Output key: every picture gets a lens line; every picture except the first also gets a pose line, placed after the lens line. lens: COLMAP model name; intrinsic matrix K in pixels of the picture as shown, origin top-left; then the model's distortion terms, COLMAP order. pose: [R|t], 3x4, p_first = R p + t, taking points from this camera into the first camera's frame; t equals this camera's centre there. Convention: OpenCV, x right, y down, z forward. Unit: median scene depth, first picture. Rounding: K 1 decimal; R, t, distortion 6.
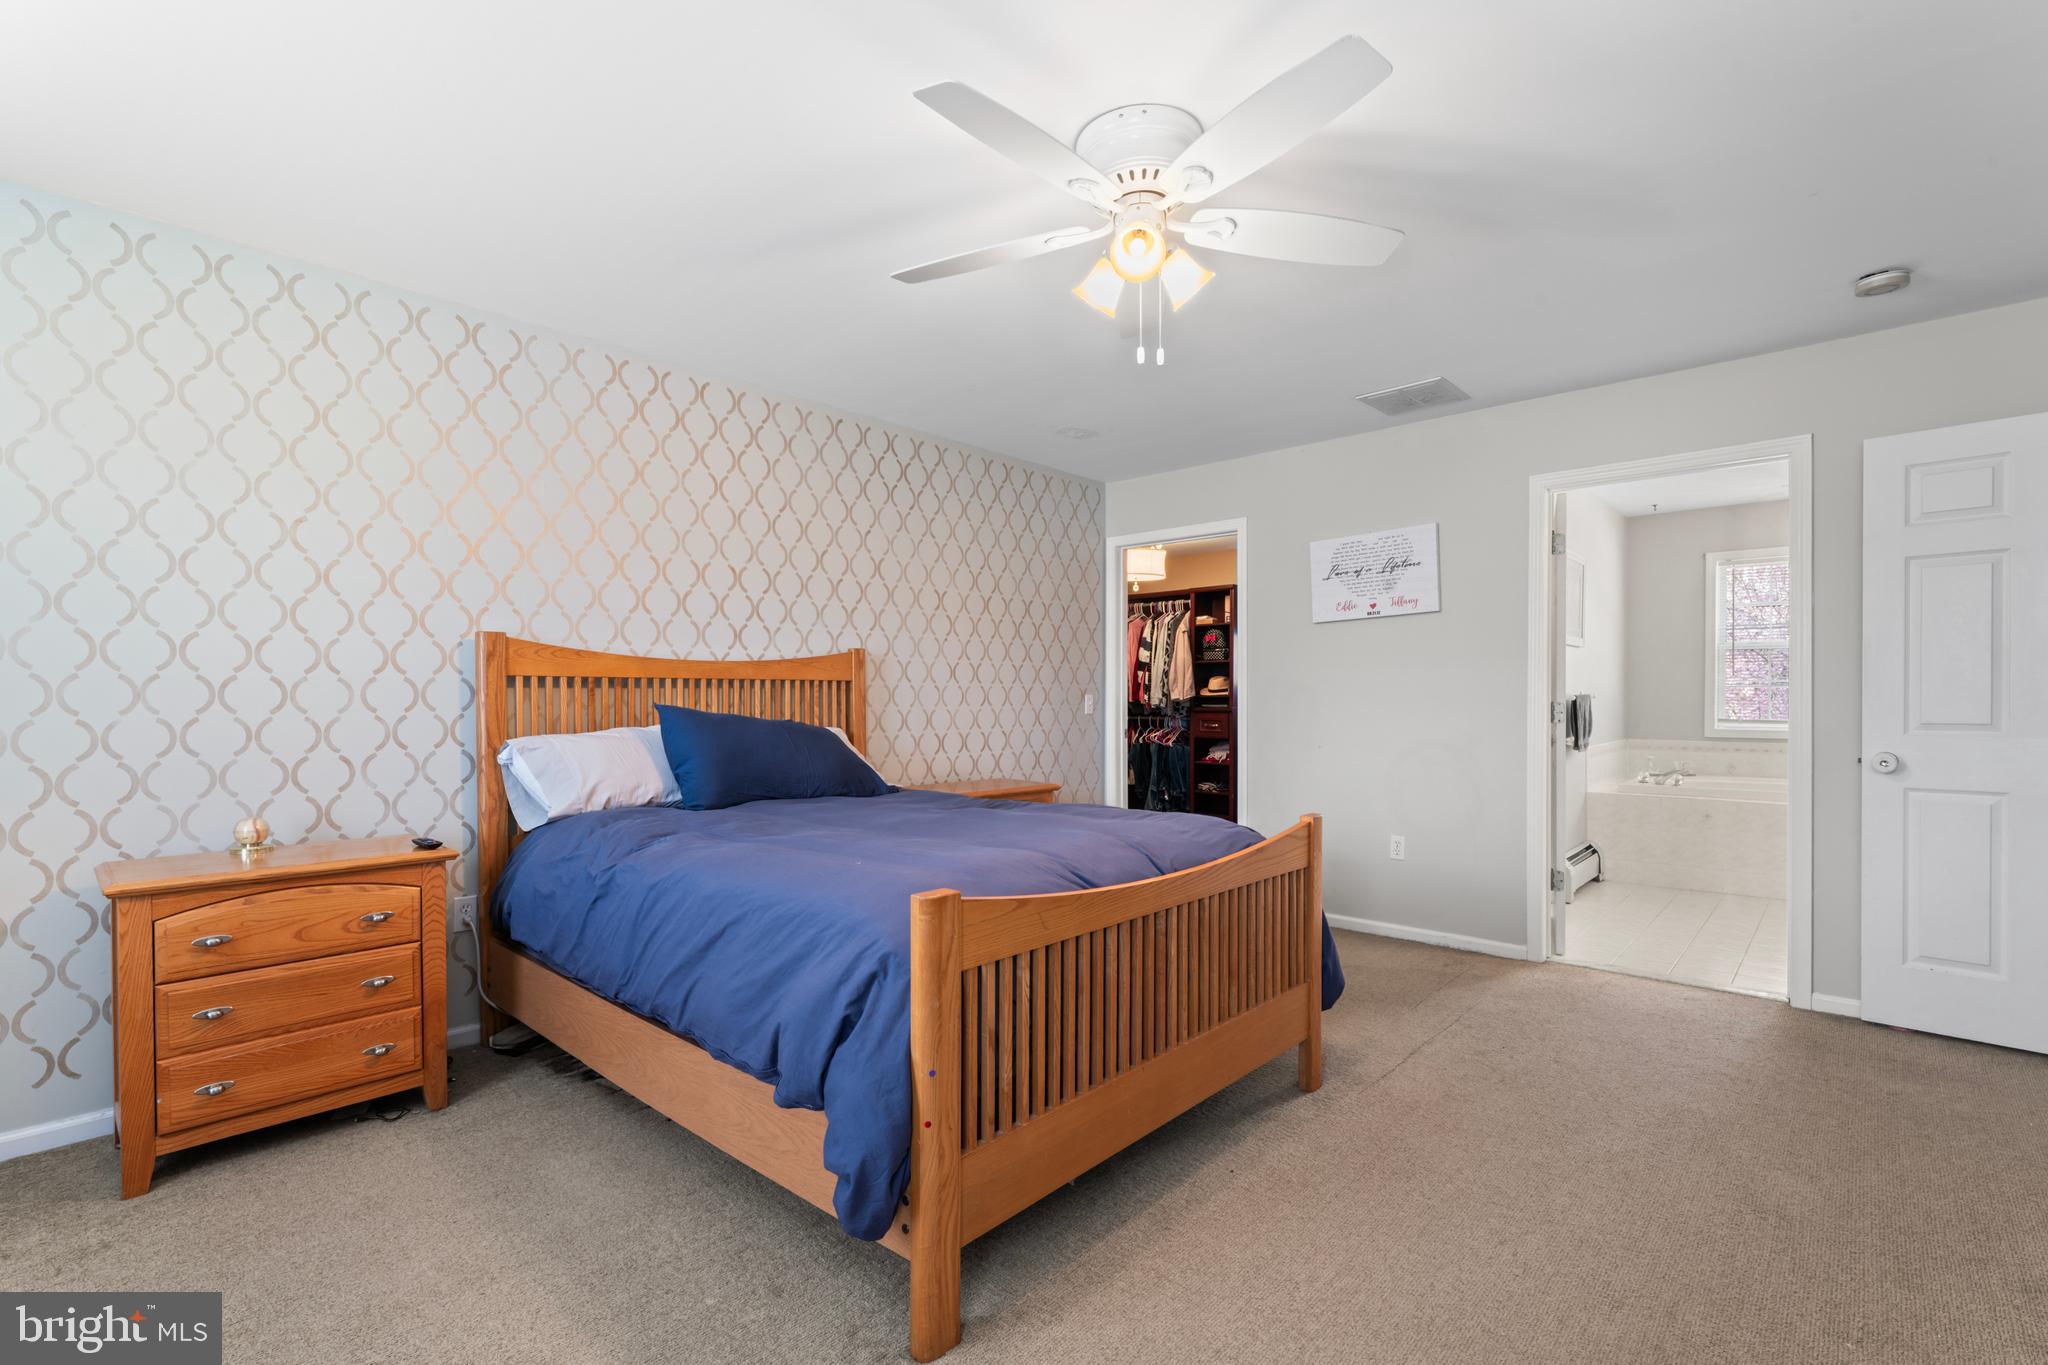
lens RADIAL K [[923.8, 0, 1018.8], [0, 923.8, 699.8], [0, 0, 1]] dist [0.000098, -0.000119]
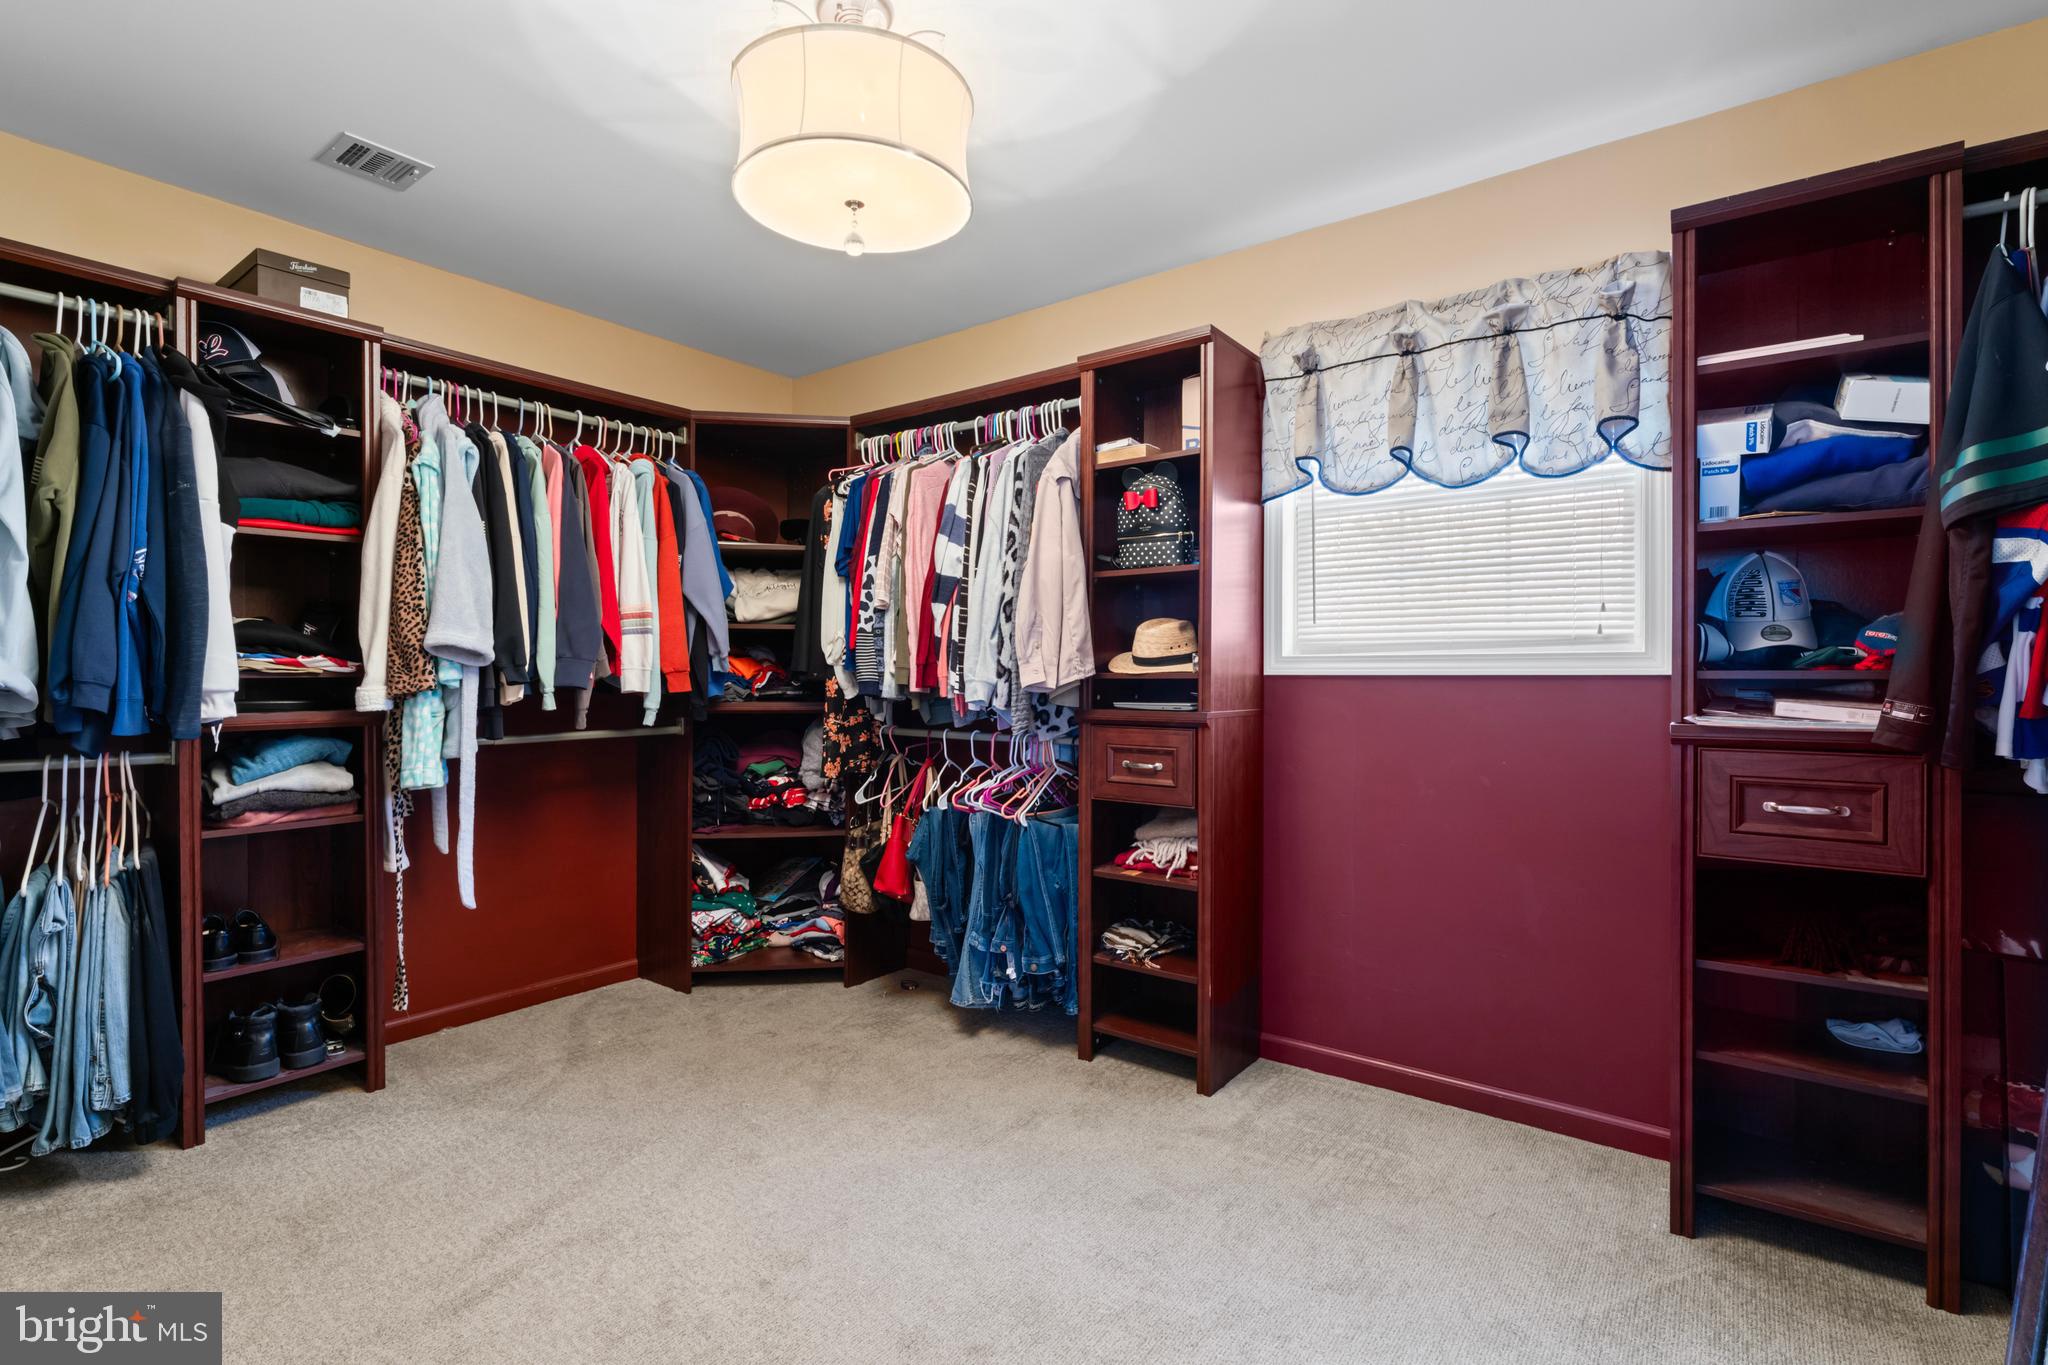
lens RADIAL K [[946.6, 0, 1024.0], [0, 946.6, 682.5], [0, 0, 1]] dist [-0.001585, 0.000128]
pose [[0.994291, -0.000424, 0.106697, 0.128669], [-0.000124, 0.999987, 0.005135, -0.003457], [-0.106698, -0.005119, 0.994278, 0.661061]]
